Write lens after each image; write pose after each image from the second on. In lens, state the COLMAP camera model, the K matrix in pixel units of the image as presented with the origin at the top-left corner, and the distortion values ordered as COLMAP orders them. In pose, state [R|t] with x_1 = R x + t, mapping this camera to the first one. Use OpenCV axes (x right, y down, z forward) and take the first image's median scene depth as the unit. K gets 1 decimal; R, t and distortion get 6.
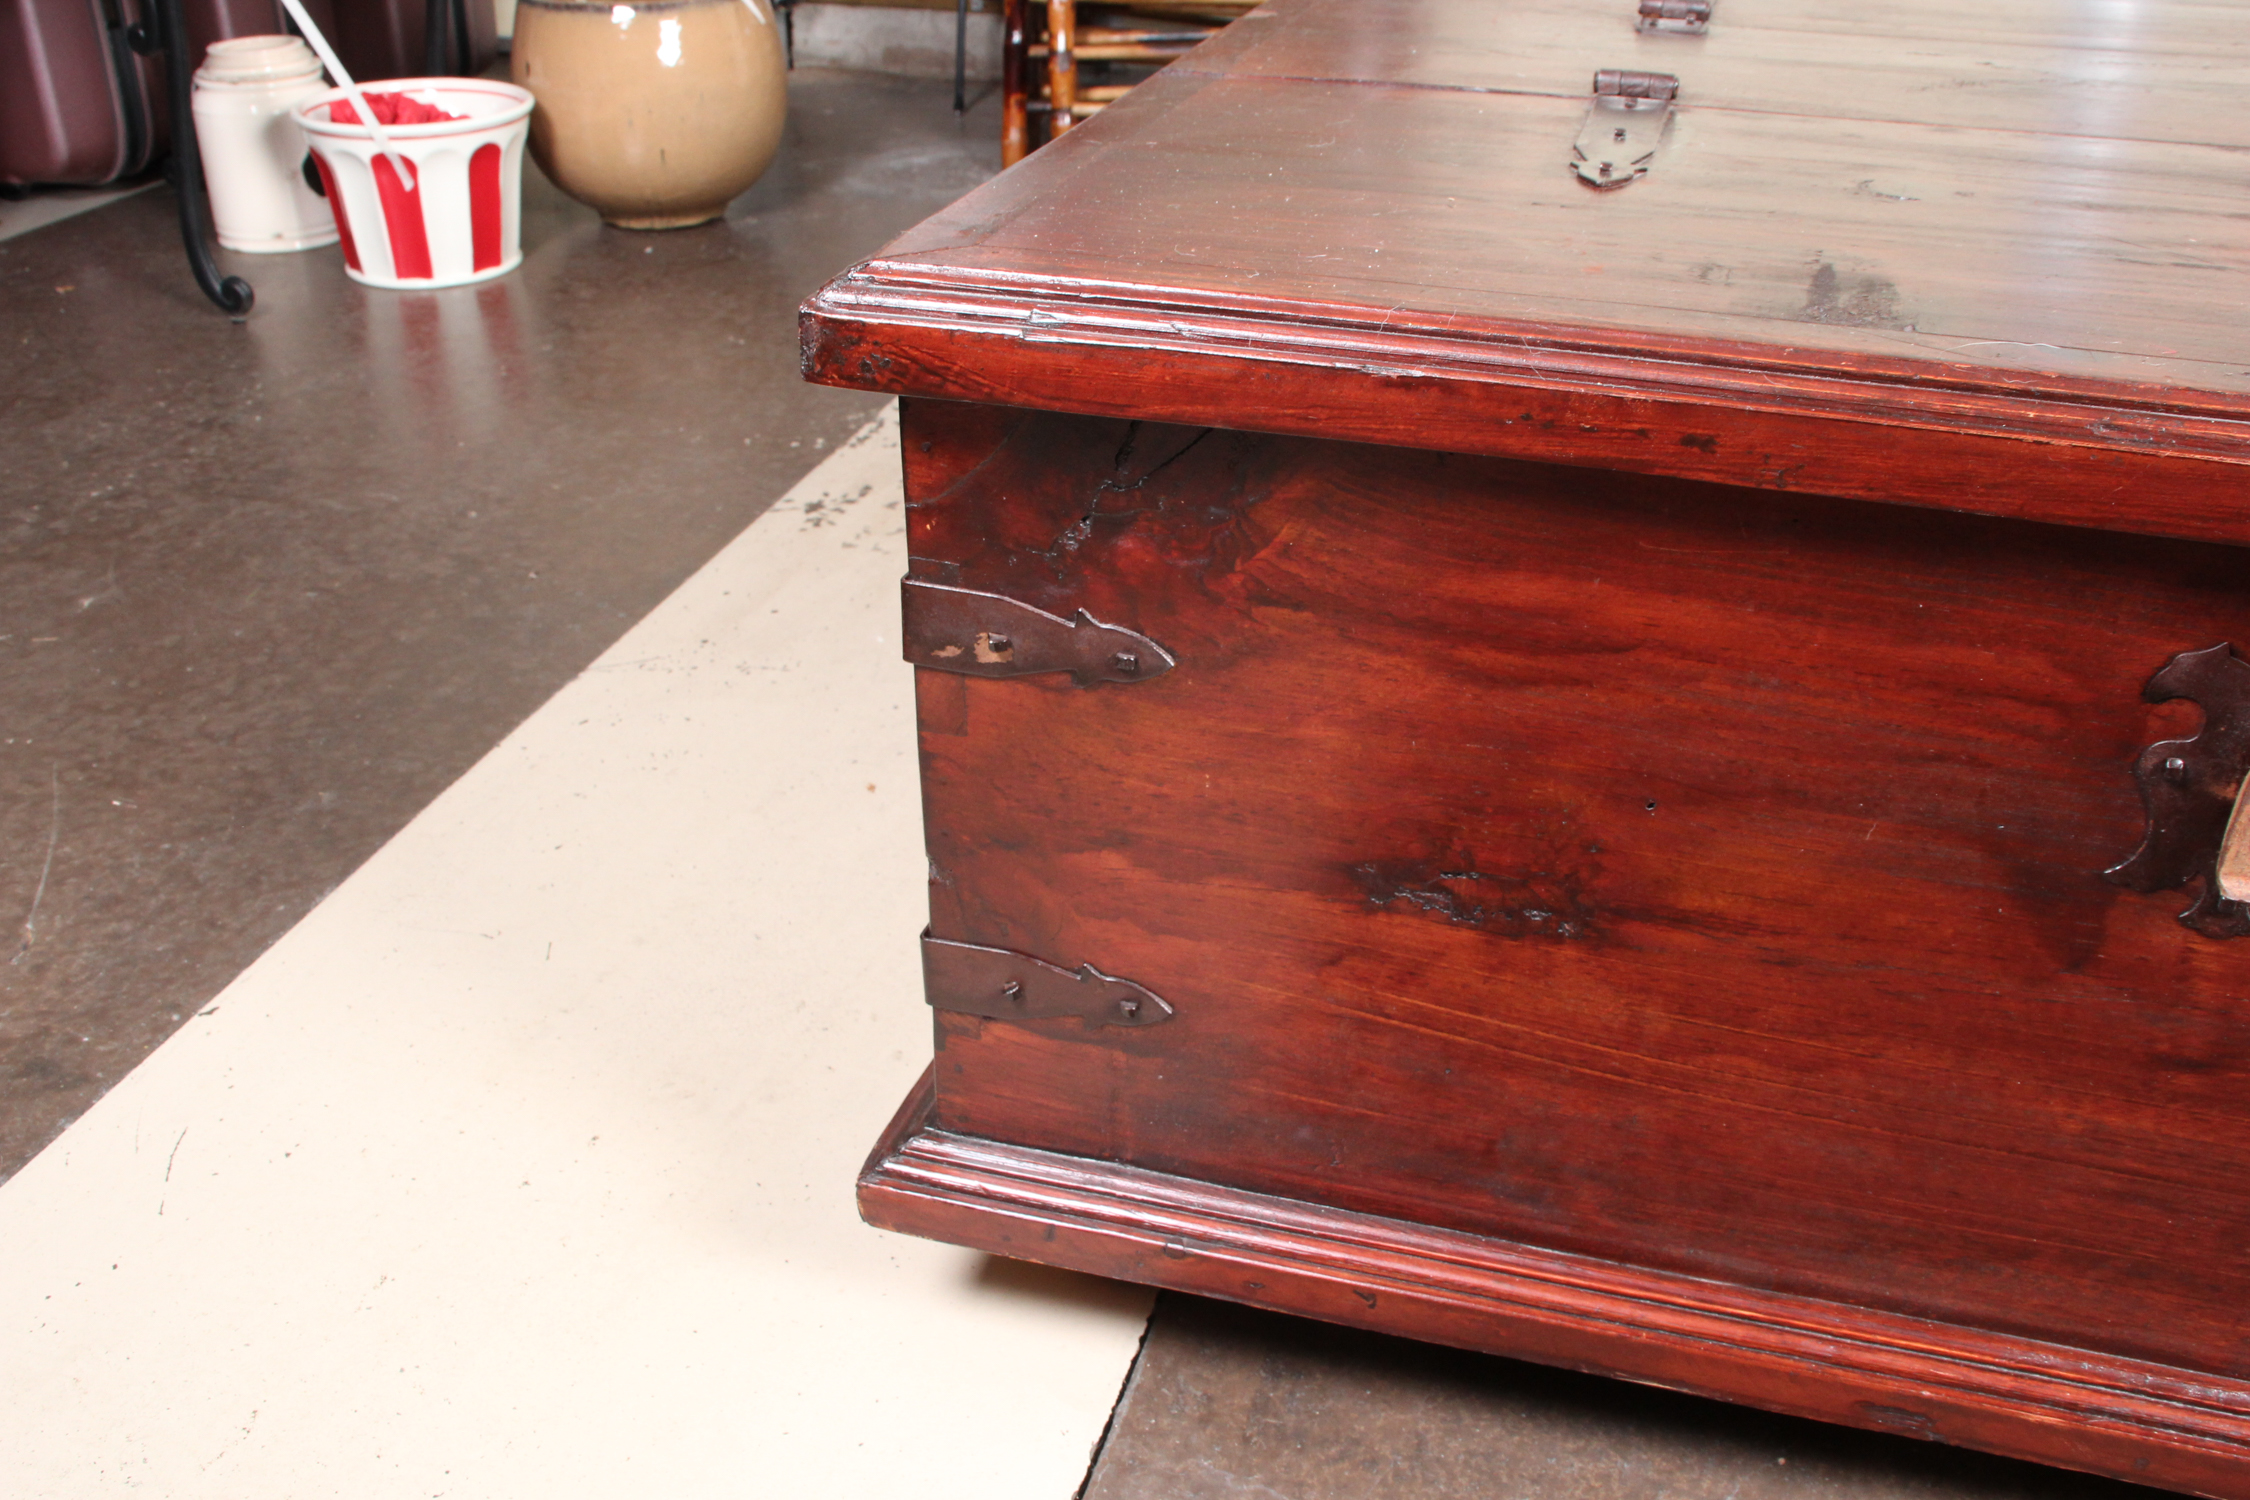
lens RADIAL K [[2132.7, 0, 1149.1], [0, 2132.7, 758.2], [0, 0, 1]] dist [-0.136638, 0.148562]
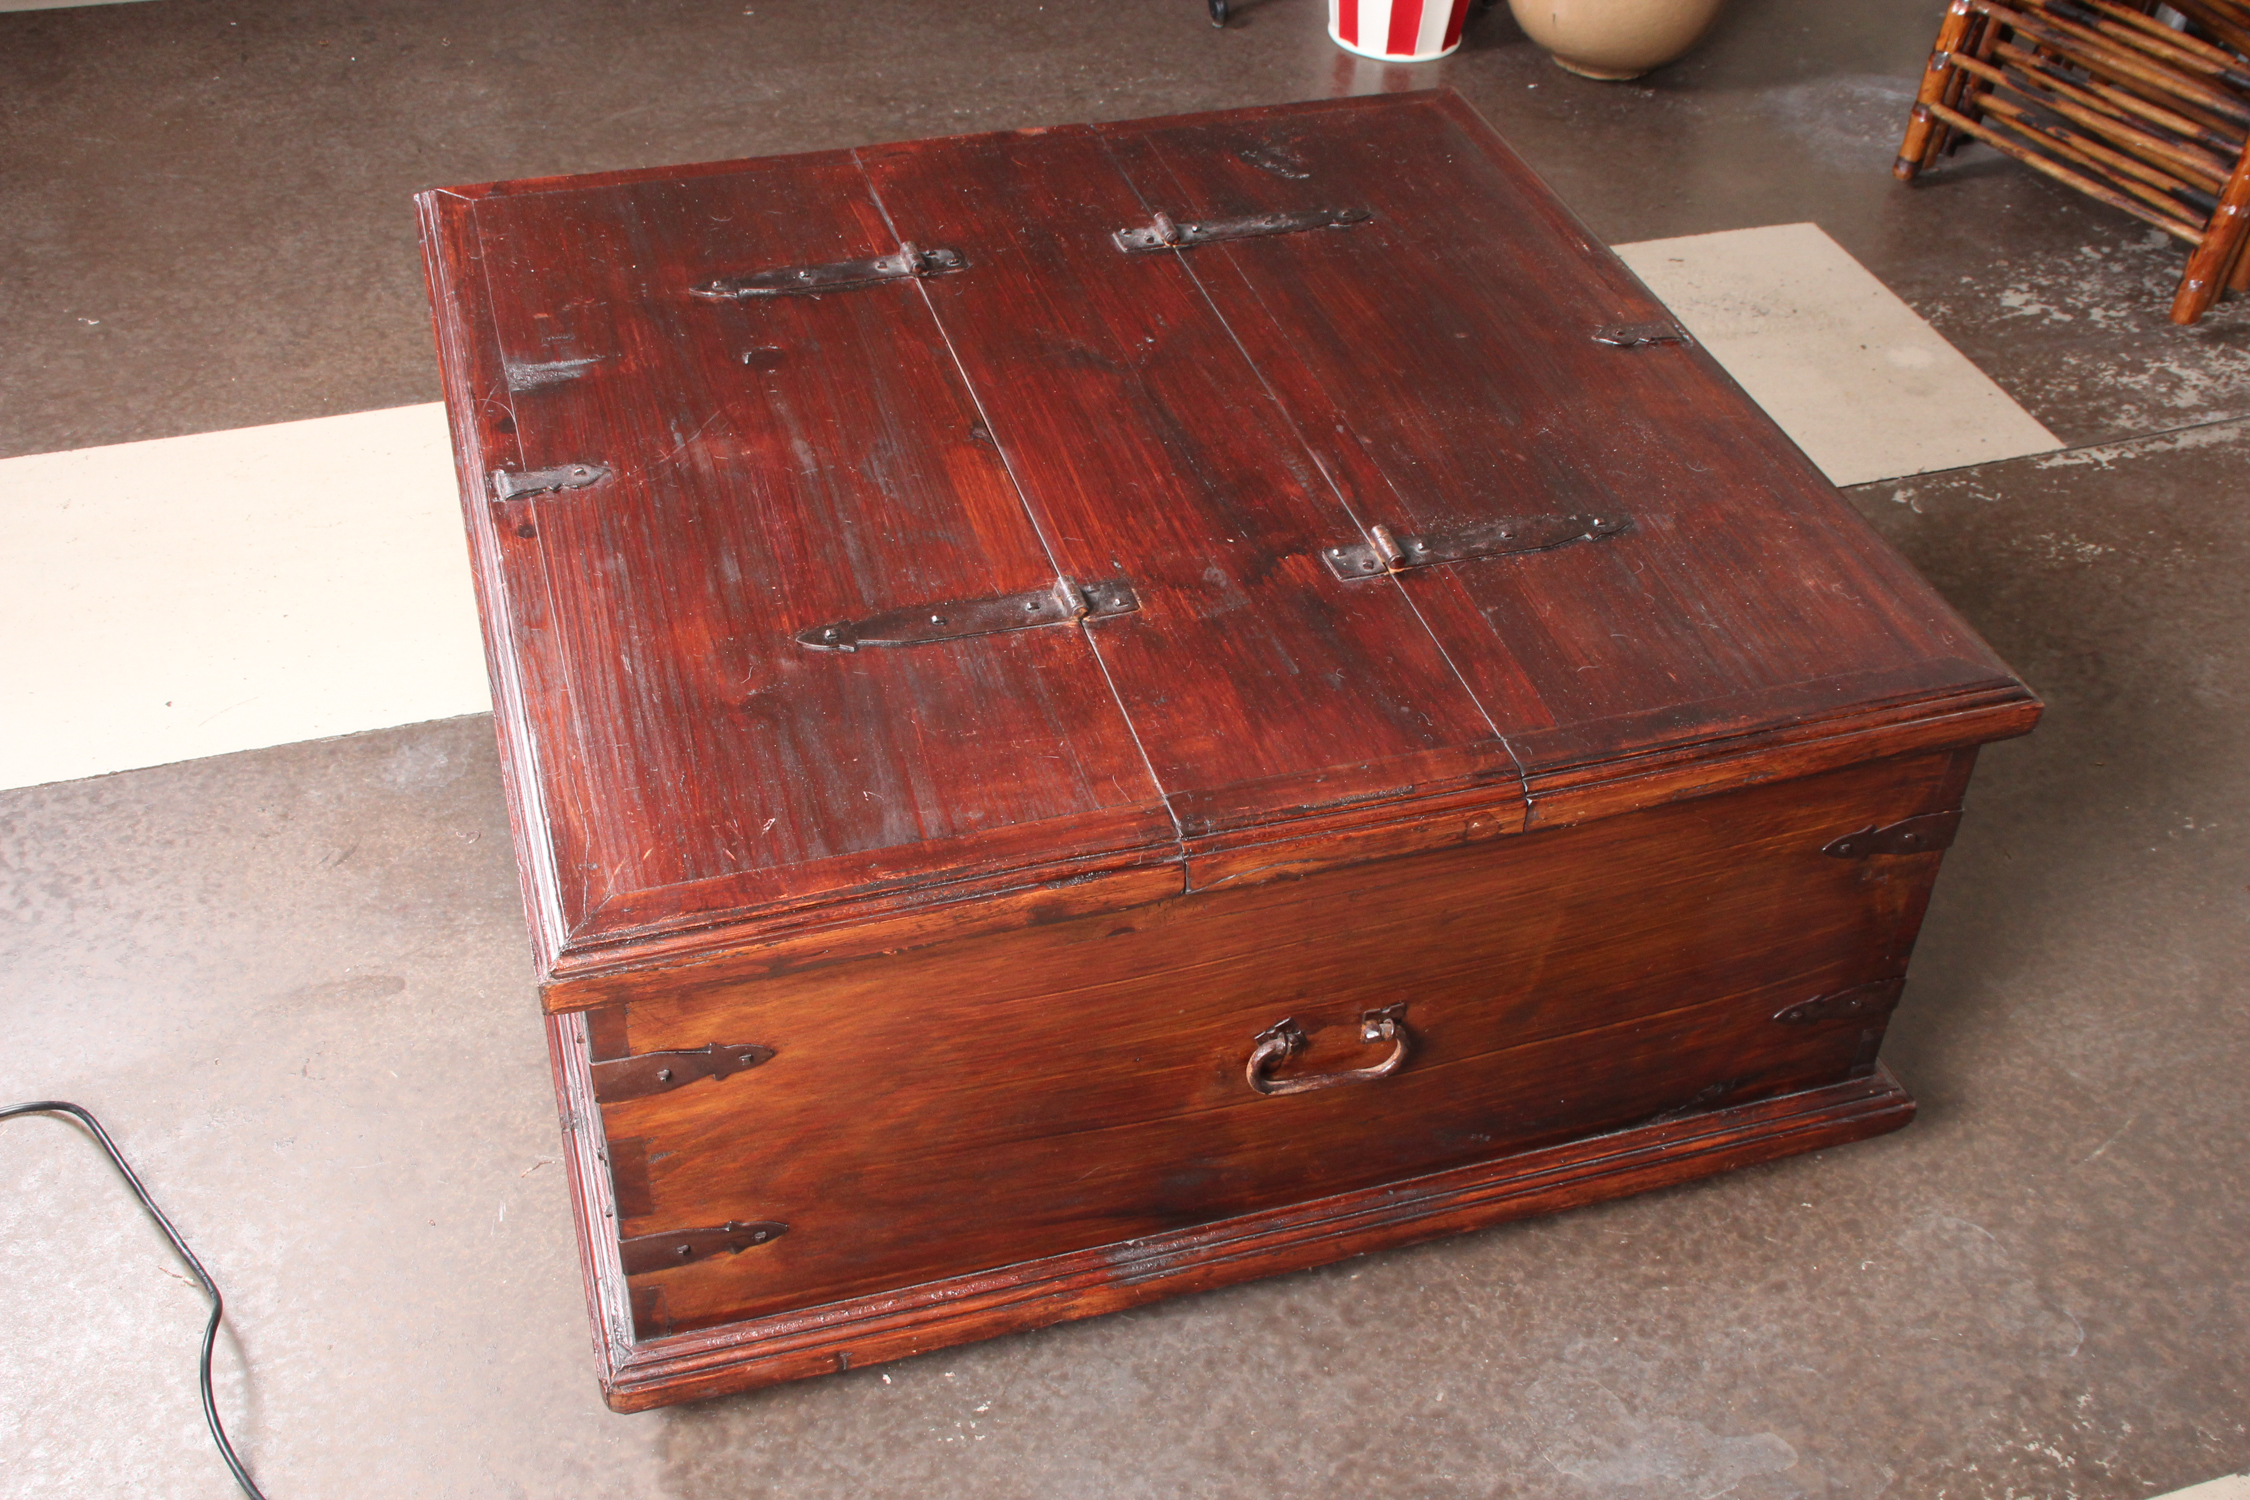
lens RADIAL K [[2369.1, 0, 1138.2], [0, 2369.1, 774.7], [0, 0, 1]] dist [-0.096947, 0.185379]
pose [[0.560340, 0.545883, -0.622921, 2.202570], [-0.430214, 0.834492, 0.344295, -0.883916], [0.707768, 0.075067, 0.702446, -0.261306]]
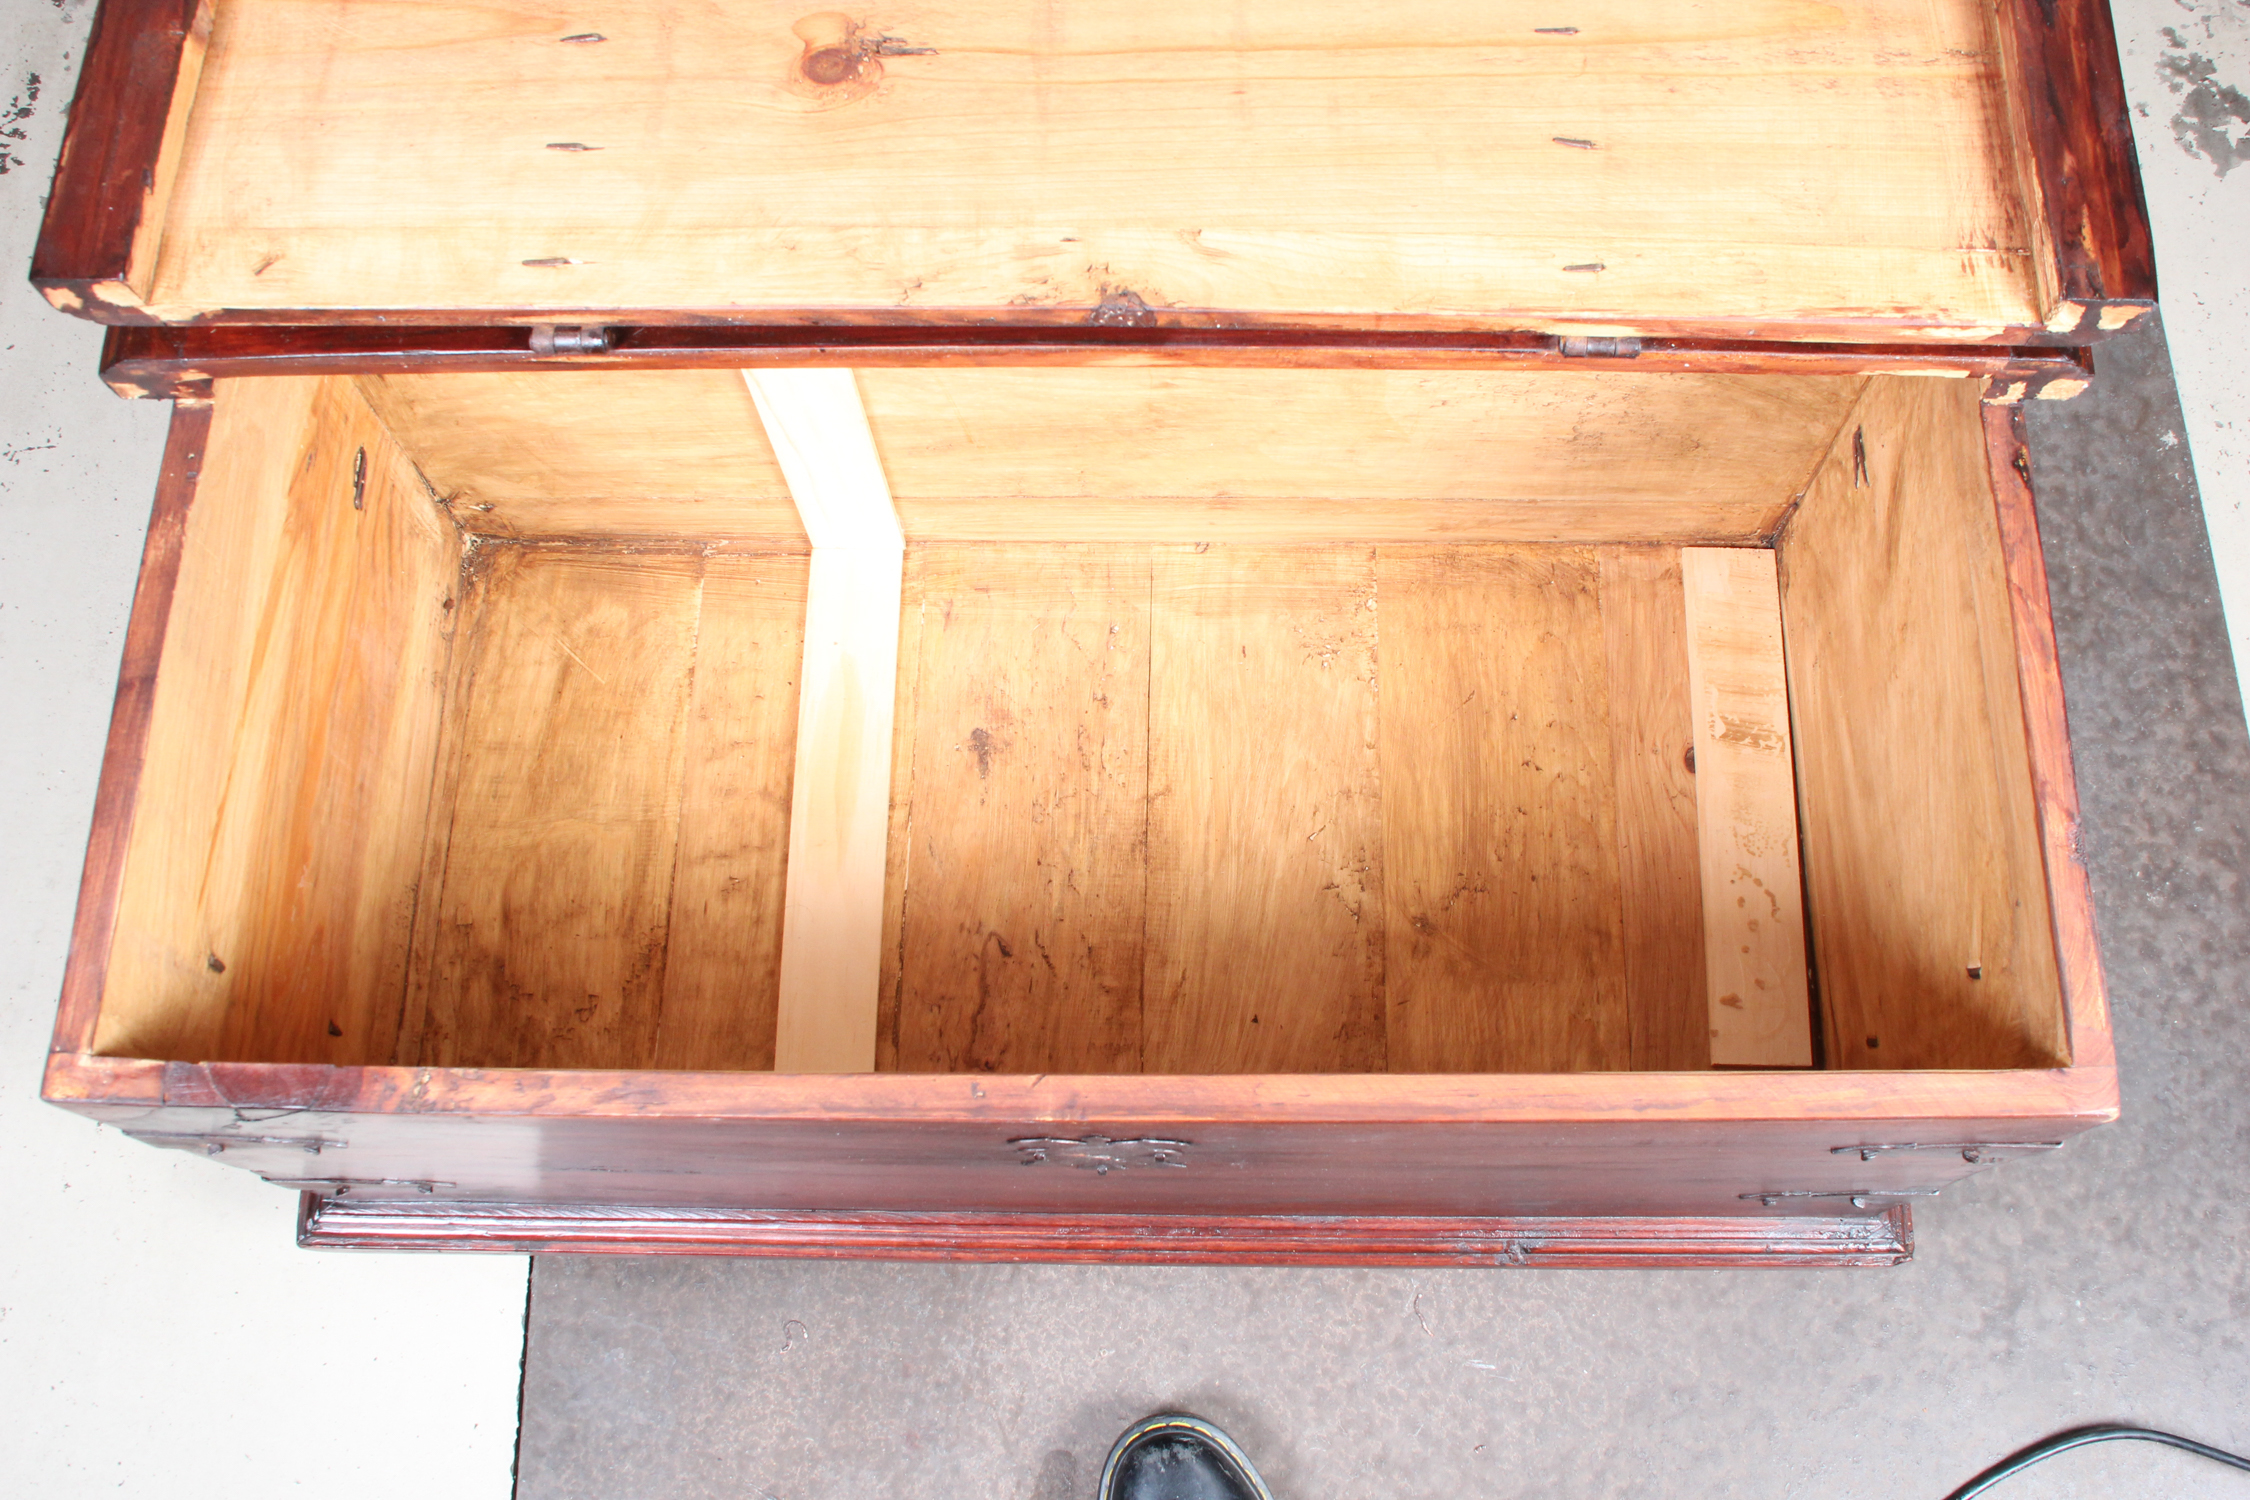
lens RADIAL K [[2002.8, 0, 1145.5], [0, 2002.8, 774.6], [0, 0, 1]] dist [-0.158670, 0.153895]
pose [[0.959418, -0.270991, 0.077979, 0.451168], [0.150500, 0.725941, 0.671088, -0.942138], [-0.238467, -0.632119, 0.737265, 0.114348]]
